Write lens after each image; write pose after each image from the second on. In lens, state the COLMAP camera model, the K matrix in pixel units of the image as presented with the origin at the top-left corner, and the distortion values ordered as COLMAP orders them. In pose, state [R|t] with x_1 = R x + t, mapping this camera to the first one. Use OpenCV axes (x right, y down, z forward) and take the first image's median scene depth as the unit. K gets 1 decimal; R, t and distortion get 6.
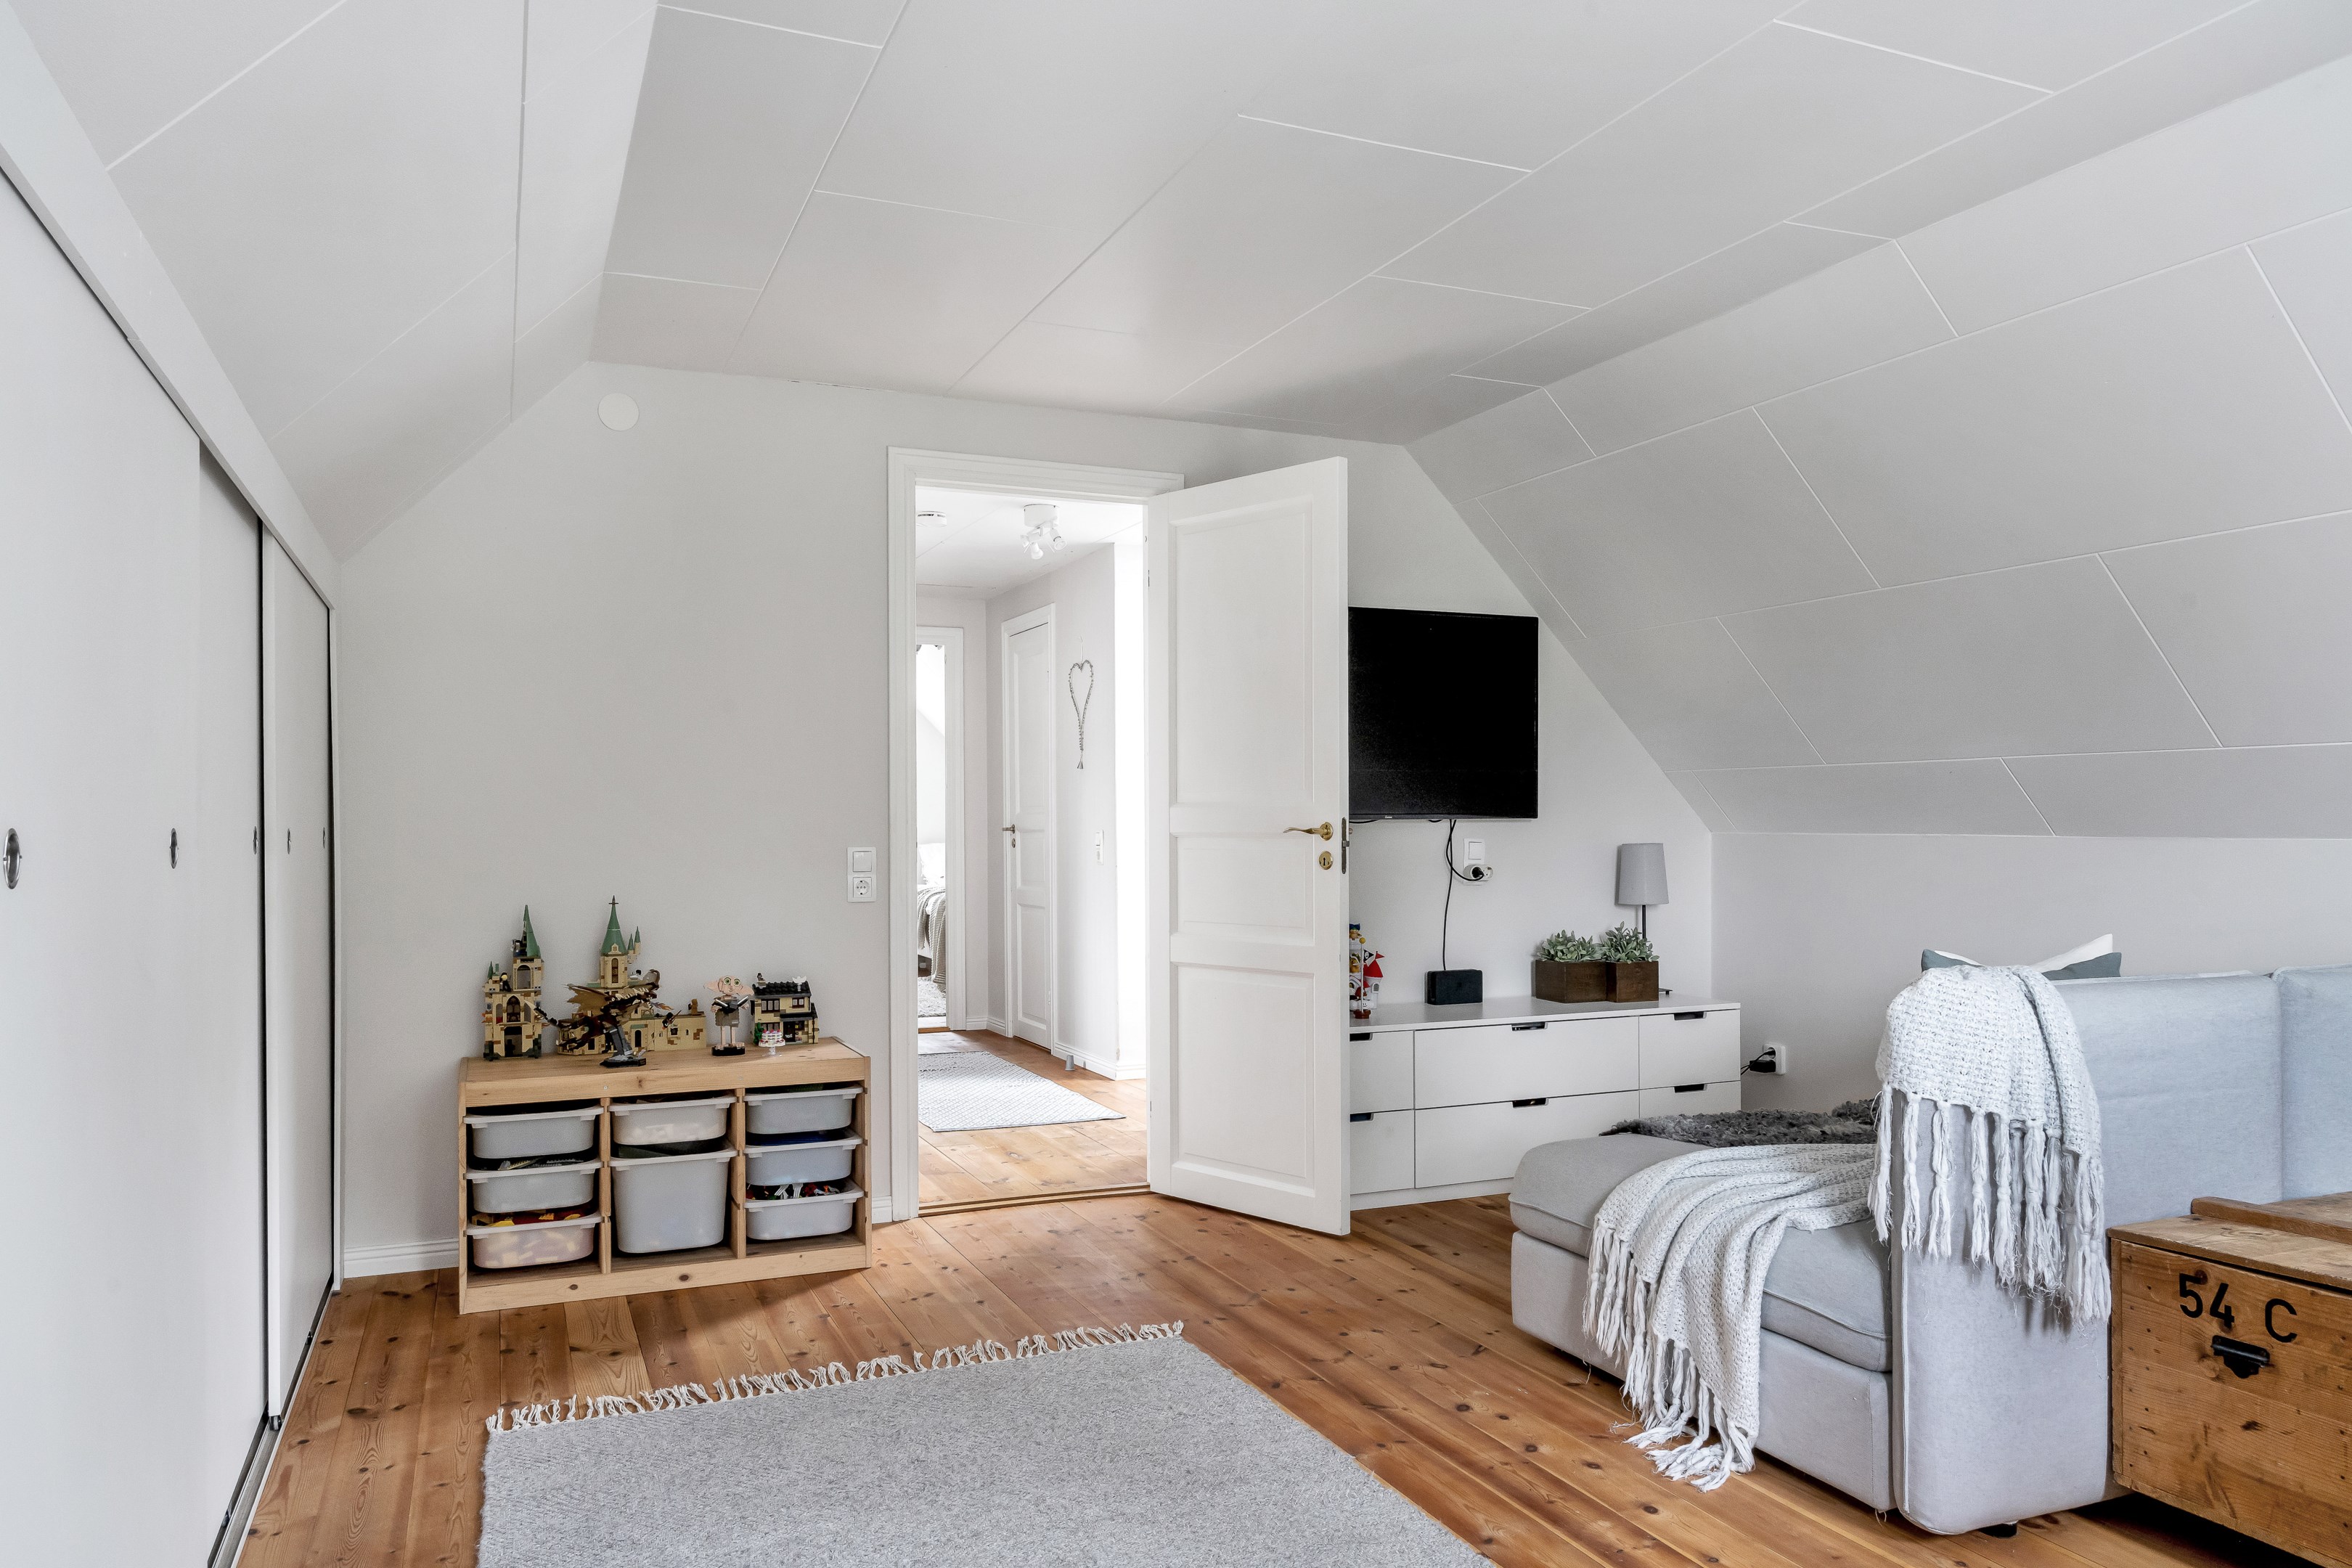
lens RADIAL K [[1600.3, 0, 1176.6], [0, 1600.3, 793.6], [0, 0, 1]] dist [-0.000842, -0.000006]
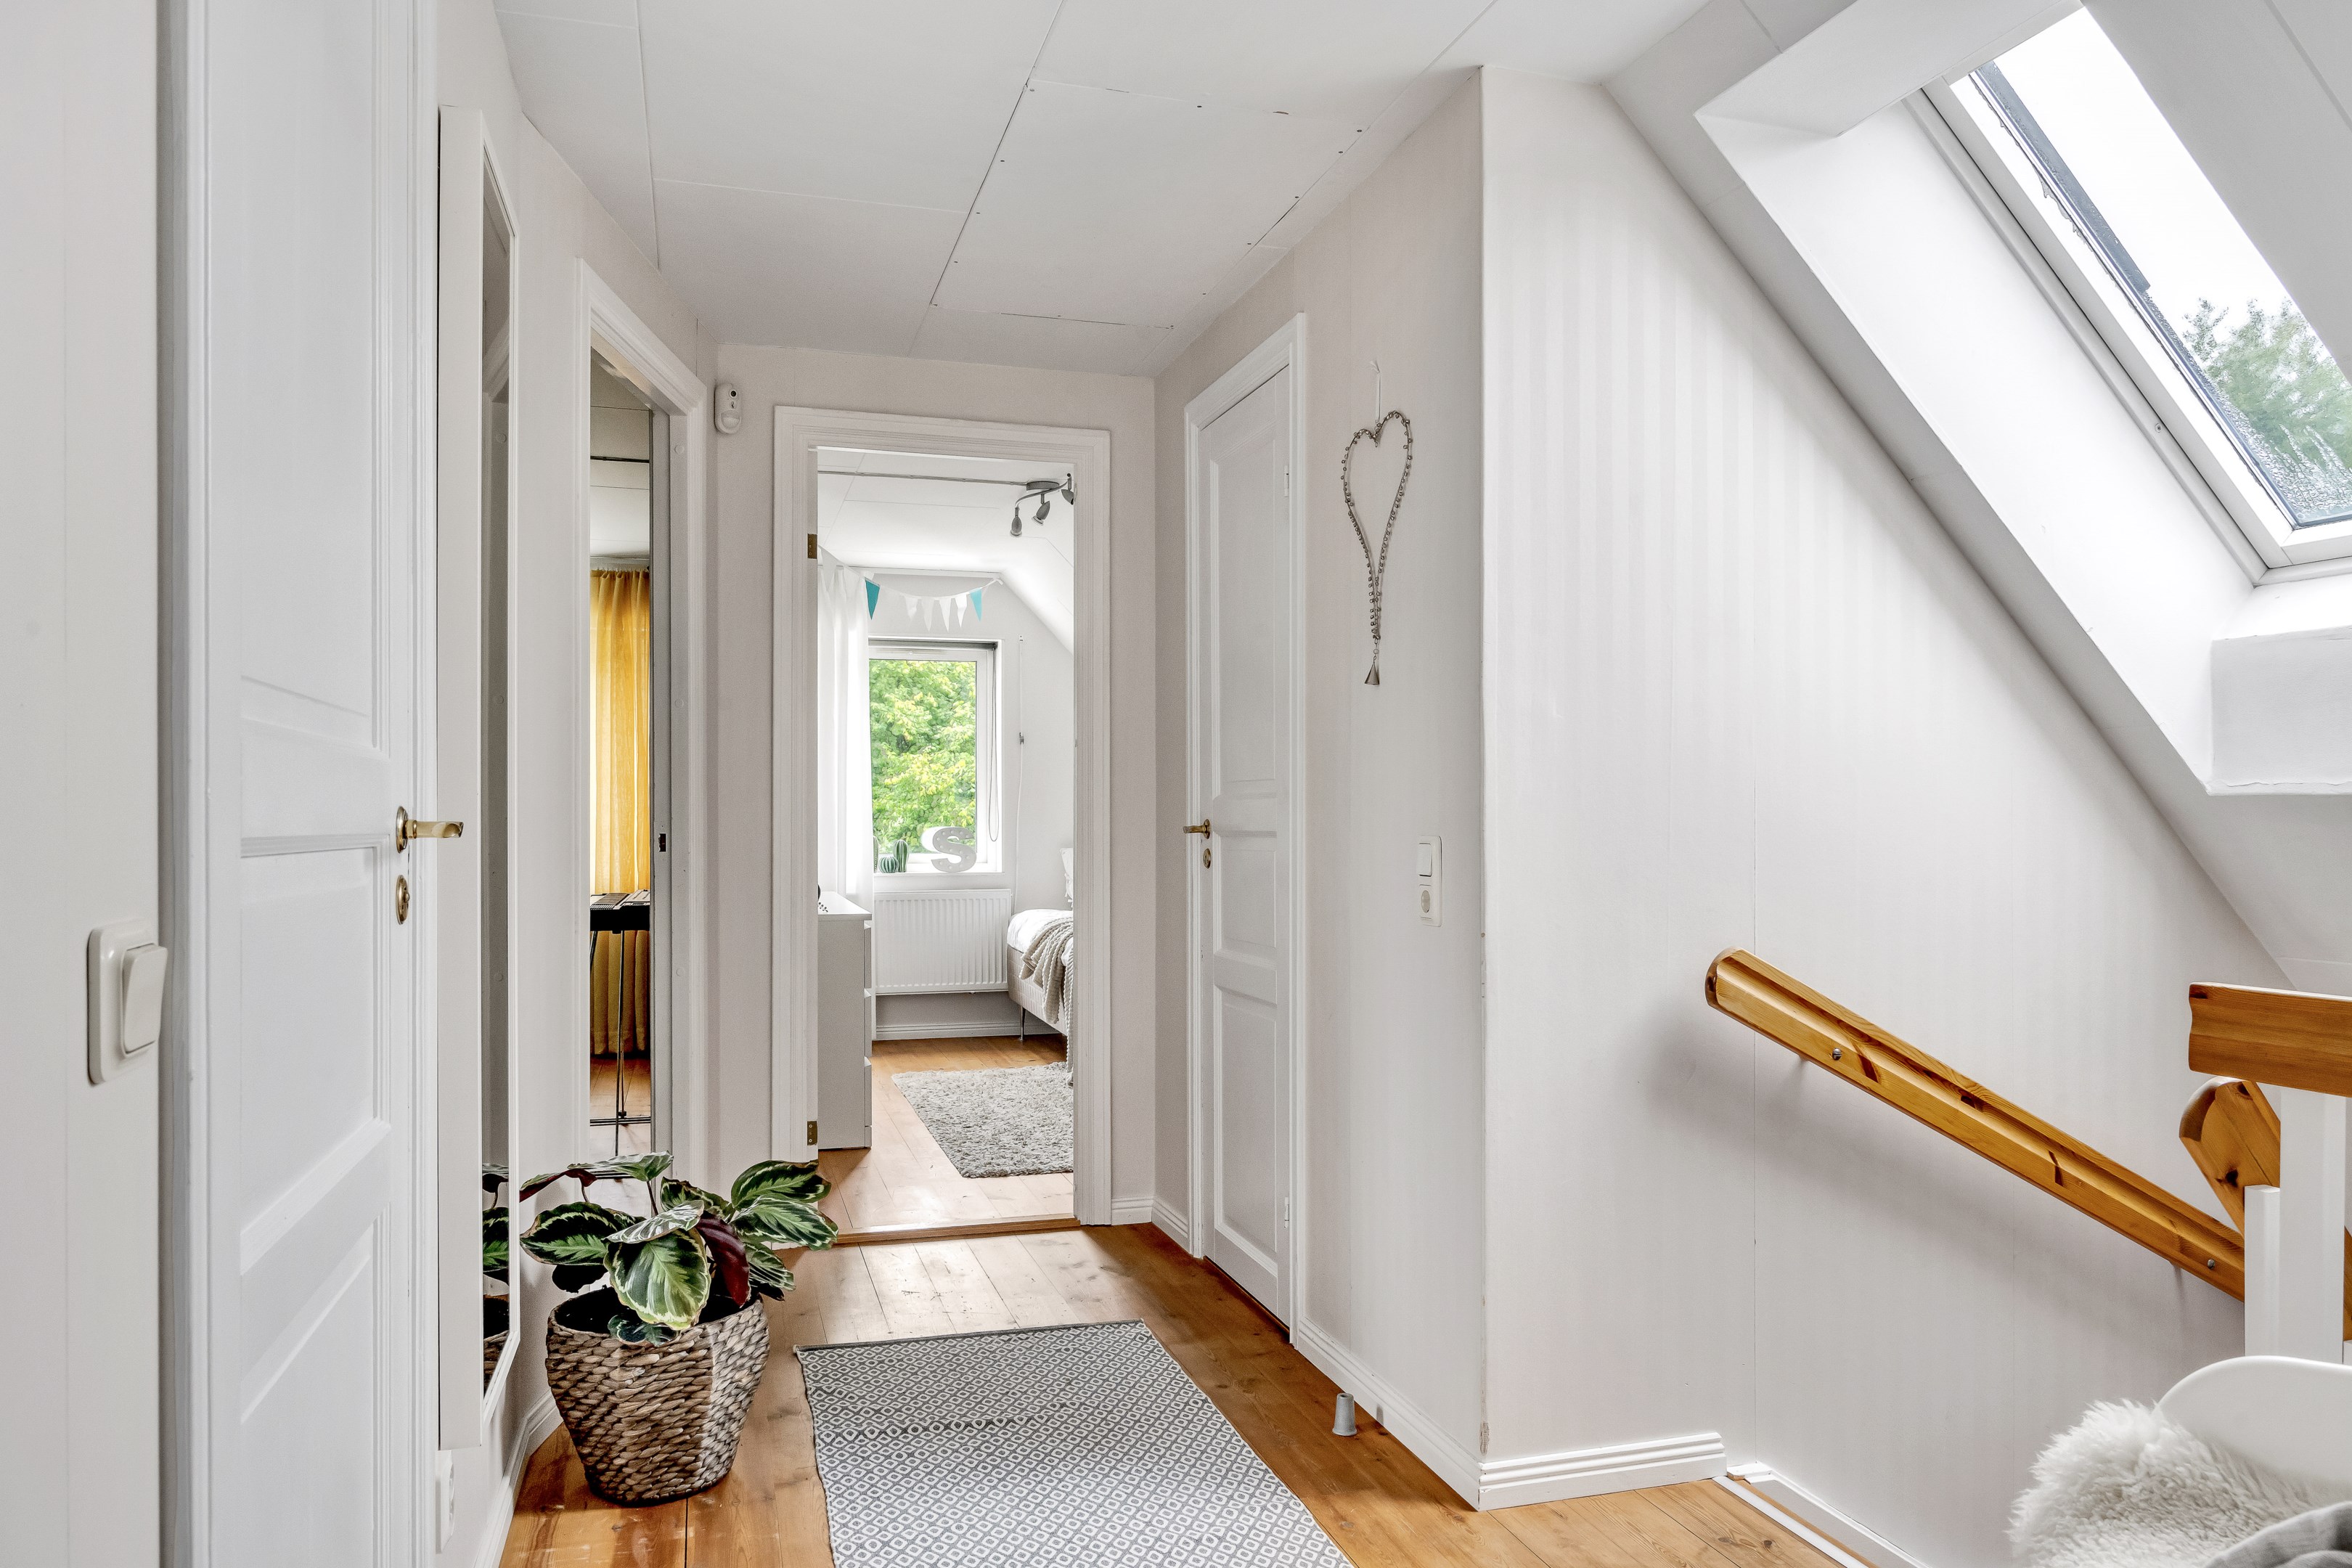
lens RADIAL K [[1478.2, 0, 1174.5], [0, 1478.2, 794.7], [0, 0, 1]] dist [-0.000269, 0.000210]
pose [[0.993266, 0.004654, -0.115761, -0.060291], [-0.004771, 0.999988, -0.000727, 0.012178], [0.115756, 0.001274, 0.993277, 0.557097]]
